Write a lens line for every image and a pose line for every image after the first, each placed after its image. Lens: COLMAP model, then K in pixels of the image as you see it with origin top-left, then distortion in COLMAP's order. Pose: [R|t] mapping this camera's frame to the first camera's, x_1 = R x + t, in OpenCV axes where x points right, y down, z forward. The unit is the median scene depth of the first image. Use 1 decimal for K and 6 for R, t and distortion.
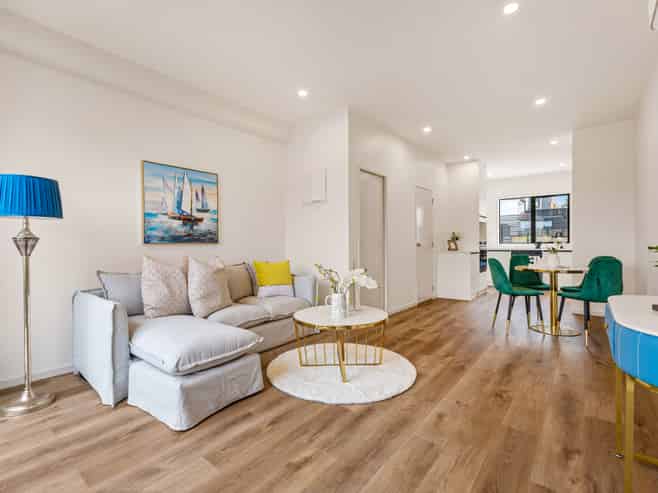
lens RADIAL K [[313.4, 0, 329.0], [0, 313.4, 246.5], [0, 0, 1]] dist [0.002614, -0.000055]
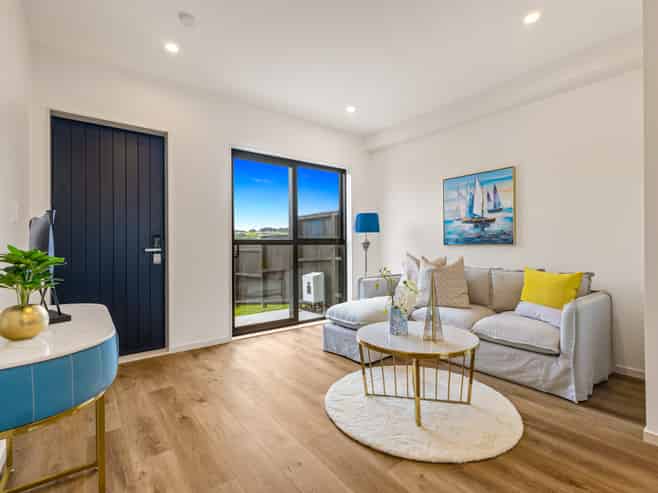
lens RADIAL K [[313.4, 0, 329.0], [0, 313.4, 246.5], [0, 0, 1]] dist [0.002614, -0.000055]
pose [[-0.219309, 0.012230, -0.975579, 0.684818], [-0.001896, 0.999914, 0.012961, -0.017245], [0.975653, 0.004692, -0.219267, 0.757294]]
